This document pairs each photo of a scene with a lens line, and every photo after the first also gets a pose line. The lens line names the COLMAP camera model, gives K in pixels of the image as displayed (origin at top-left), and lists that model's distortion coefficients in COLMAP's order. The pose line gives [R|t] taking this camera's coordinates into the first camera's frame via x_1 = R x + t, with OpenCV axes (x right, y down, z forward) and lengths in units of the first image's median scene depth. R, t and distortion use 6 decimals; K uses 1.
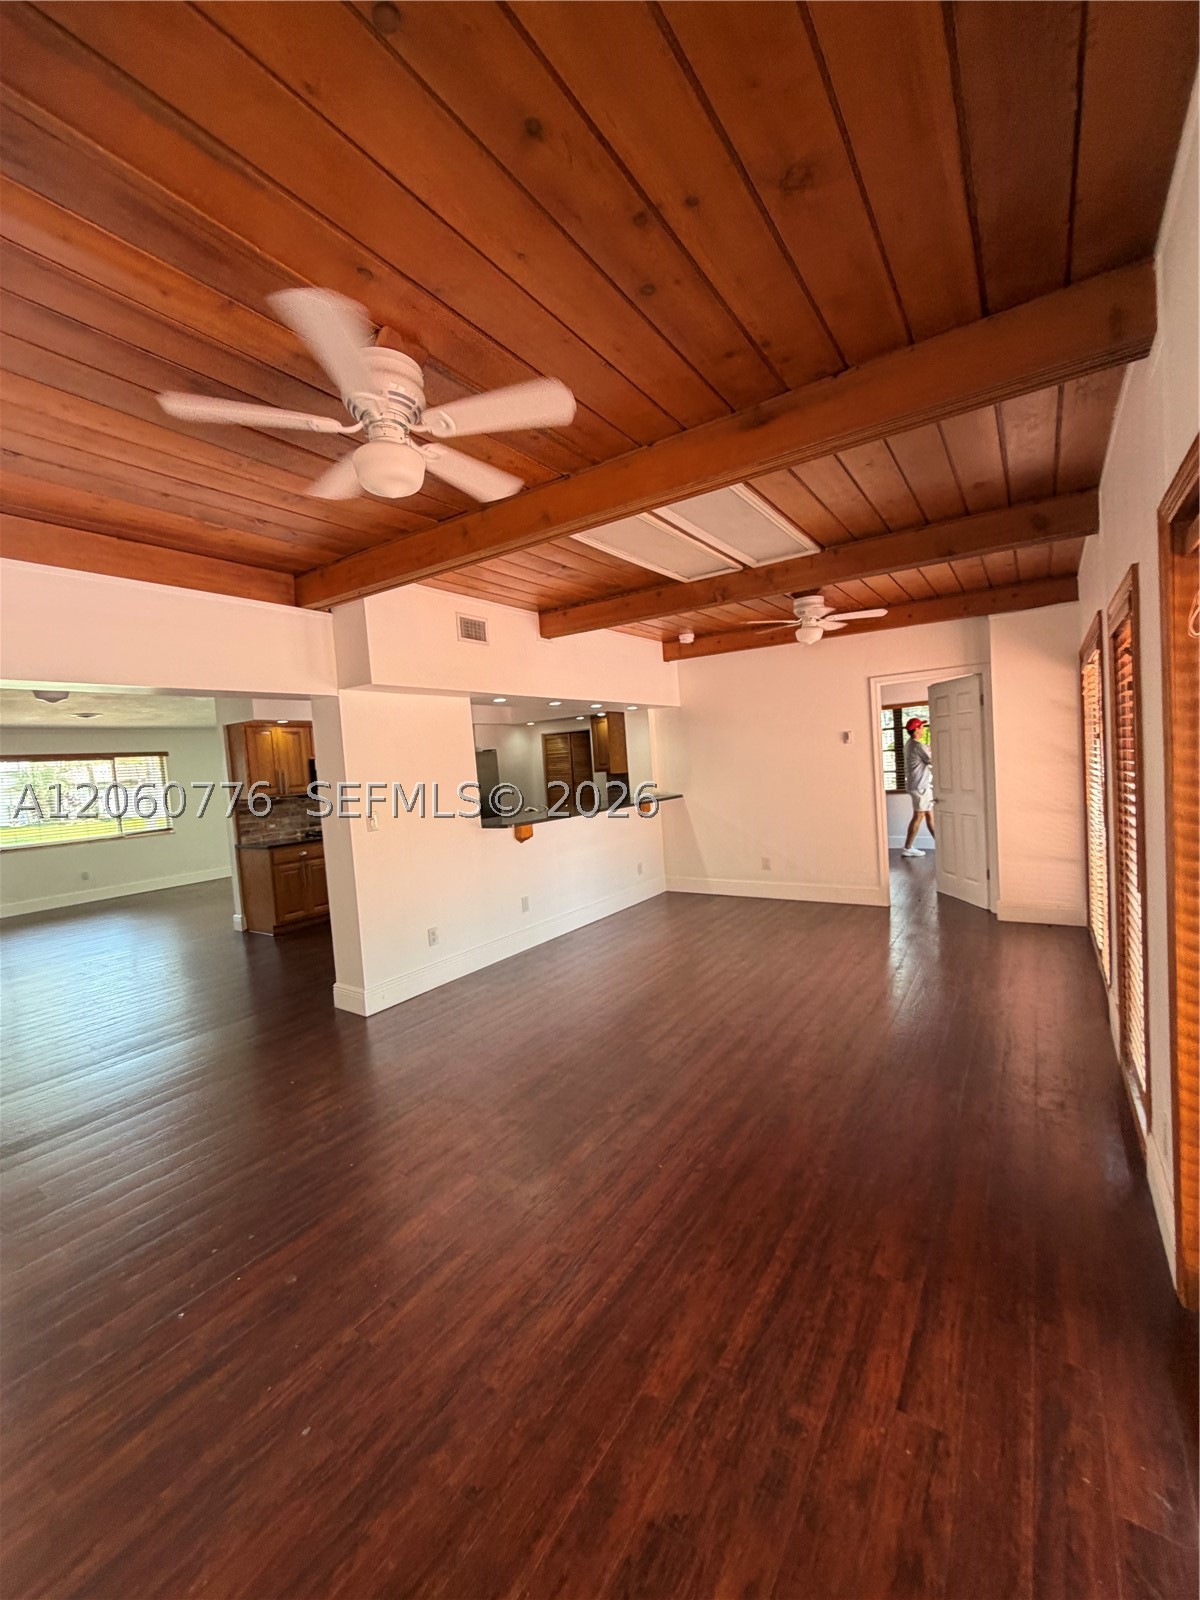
lens RADIAL K [[639.4, 0, 597.3], [0, 639.4, 794.5], [0, 0, 1]] dist [-0.002481, 0.000569]
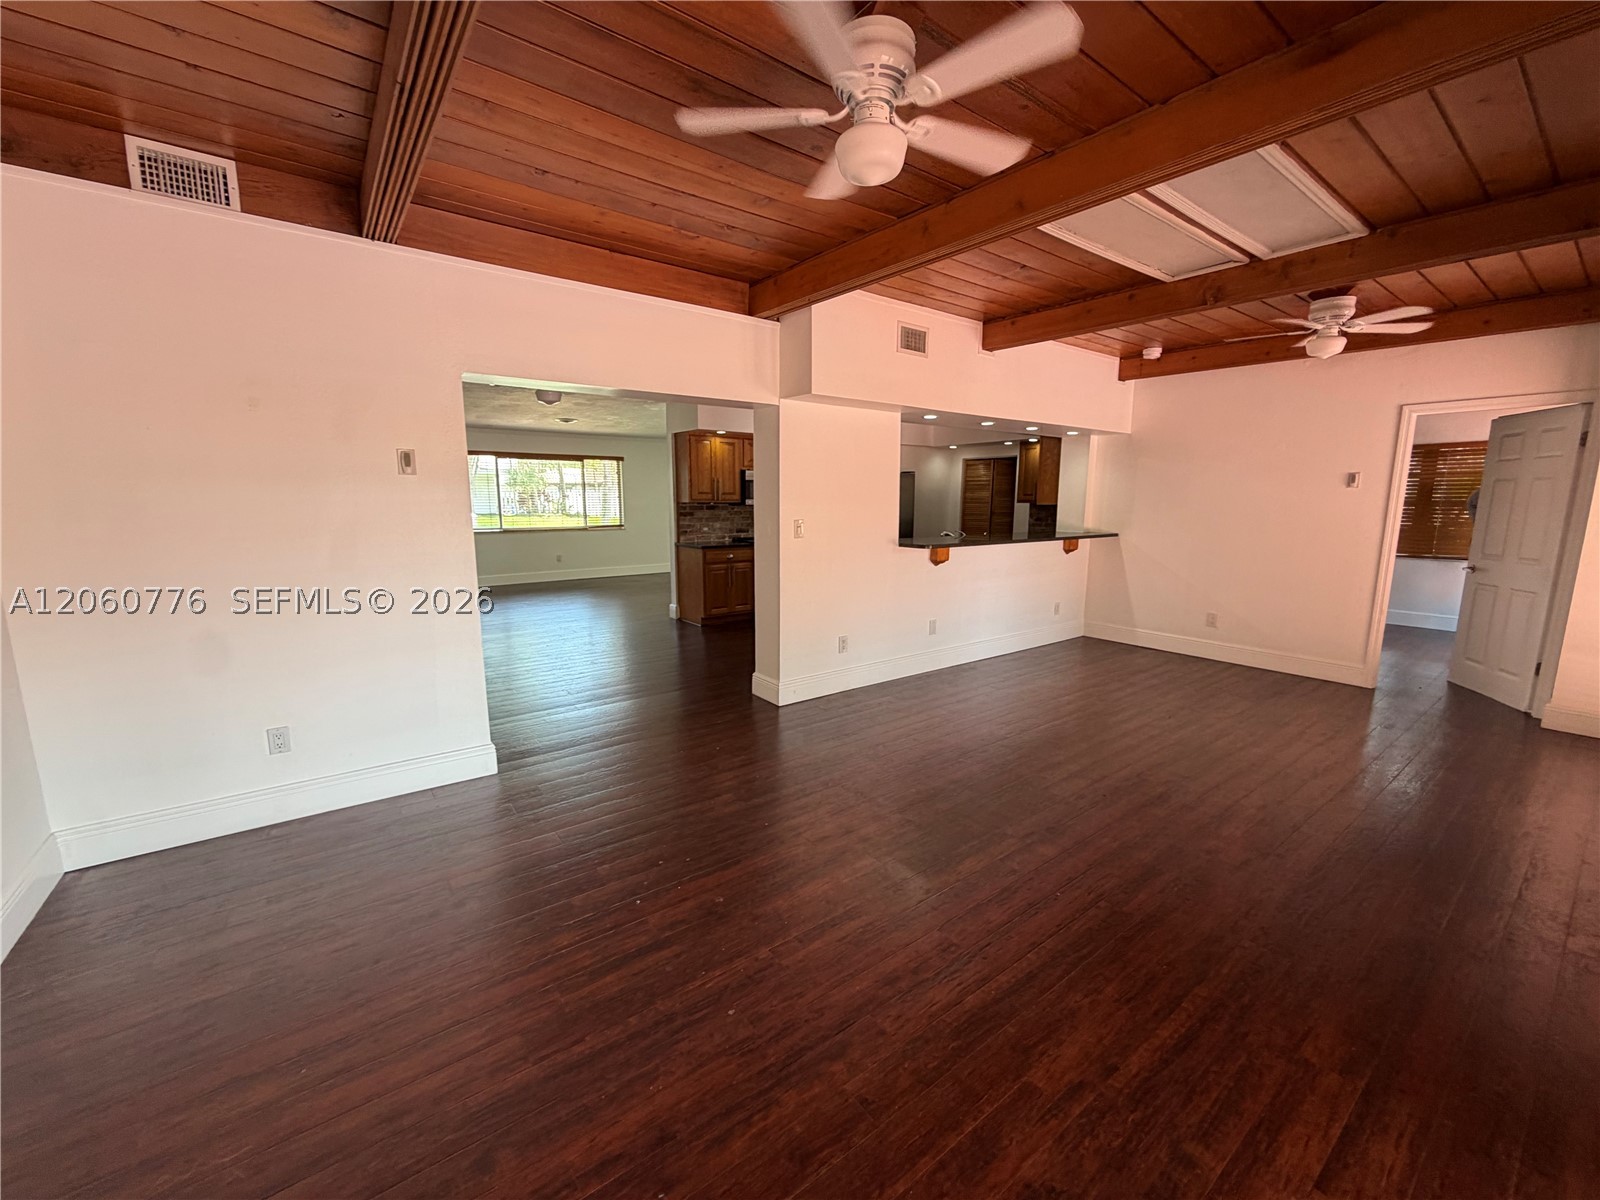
lens RADIAL K [[639.4, 0, 798.3], [0, 639.4, 600.9], [0, 0, 1]] dist [-0.002481, 0.000569]
pose [[0.945876, 0.121715, -0.300838, -0.030561], [-0.083334, 0.987015, 0.137317, 0.021360], [0.313645, -0.104815, 0.943738, -0.013440]]
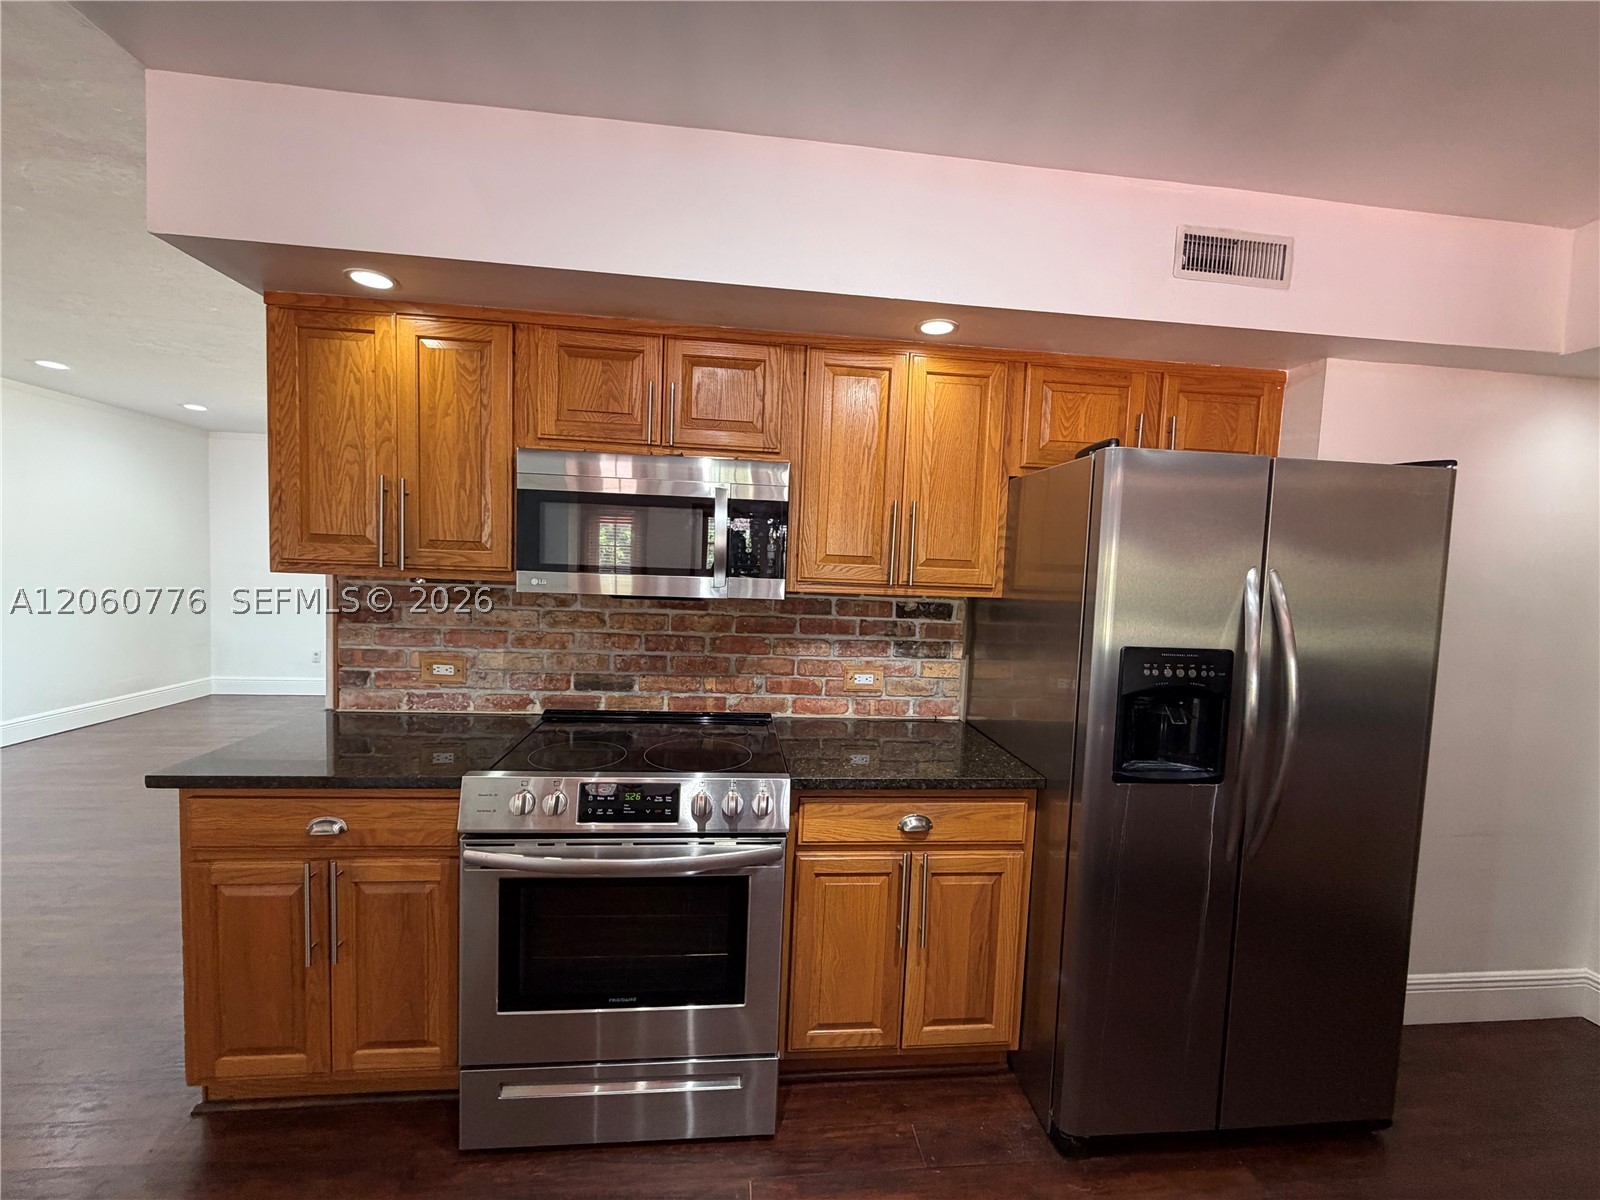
lens RADIAL K [[639.4, 0, 799.2], [0, 639.4, 599.6], [0, 0, 1]] dist [-0.002481, 0.000569]
pose [[0.646172, 0.131429, -0.751790, -0.488338], [-0.112539, 0.990701, 0.076467, -0.076436], [0.754849, 0.035195, 0.654954, 2.638595]]
